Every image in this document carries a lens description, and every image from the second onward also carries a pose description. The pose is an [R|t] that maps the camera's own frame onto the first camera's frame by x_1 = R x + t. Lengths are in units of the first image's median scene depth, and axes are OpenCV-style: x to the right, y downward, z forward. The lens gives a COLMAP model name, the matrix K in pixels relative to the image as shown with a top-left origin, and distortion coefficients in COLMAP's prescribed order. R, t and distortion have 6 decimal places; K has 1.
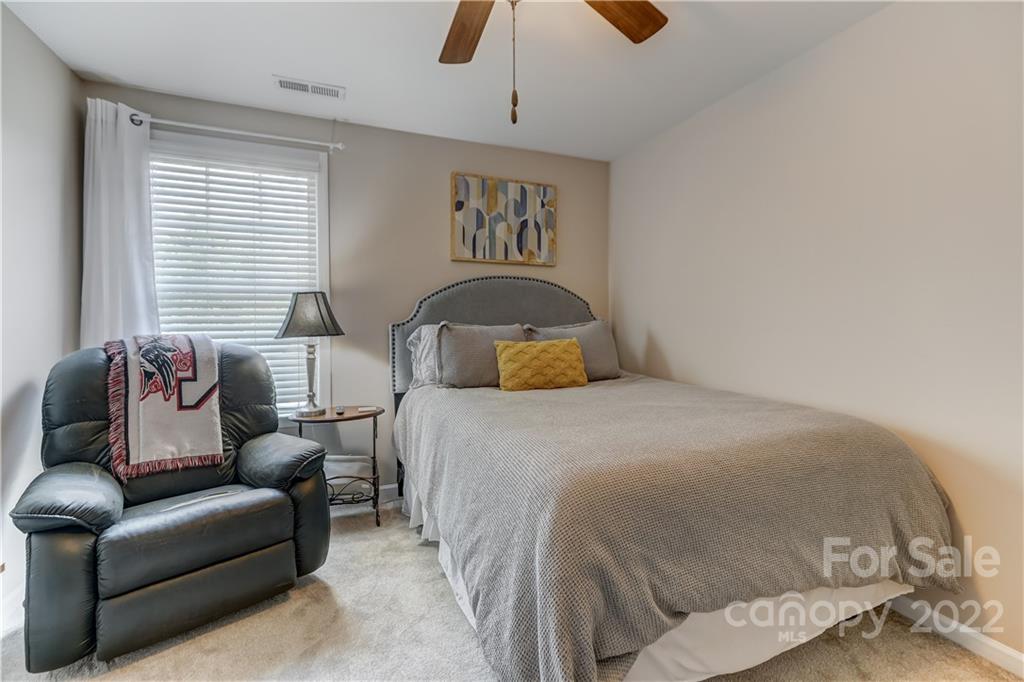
lens RADIAL K [[458.1, 0, 511.0], [0, 458.1, 332.4], [0, 0, 1]] dist [0.004258, -0.000235]
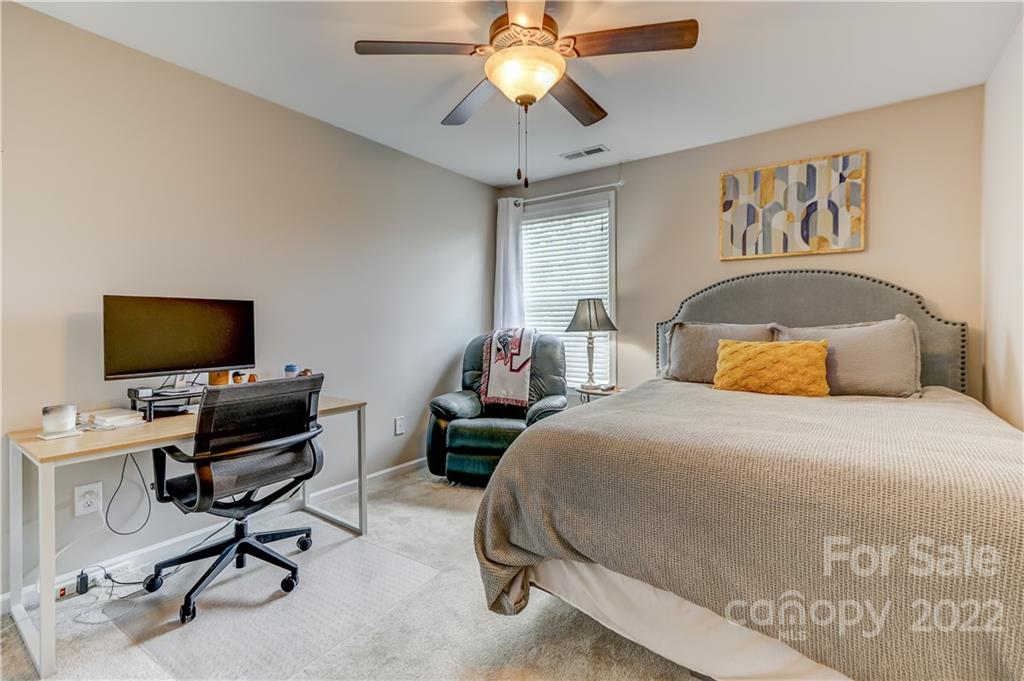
lens RADIAL K [[458.1, 0, 508.8], [0, 458.1, 333.1], [0, 0, 1]] dist [0.004258, -0.000235]
pose [[0.515333, 0.022567, -0.856693, 0.543302], [-0.024616, 0.999631, 0.011525, 0.004211], [0.856636, 0.015149, 0.515698, 0.076649]]
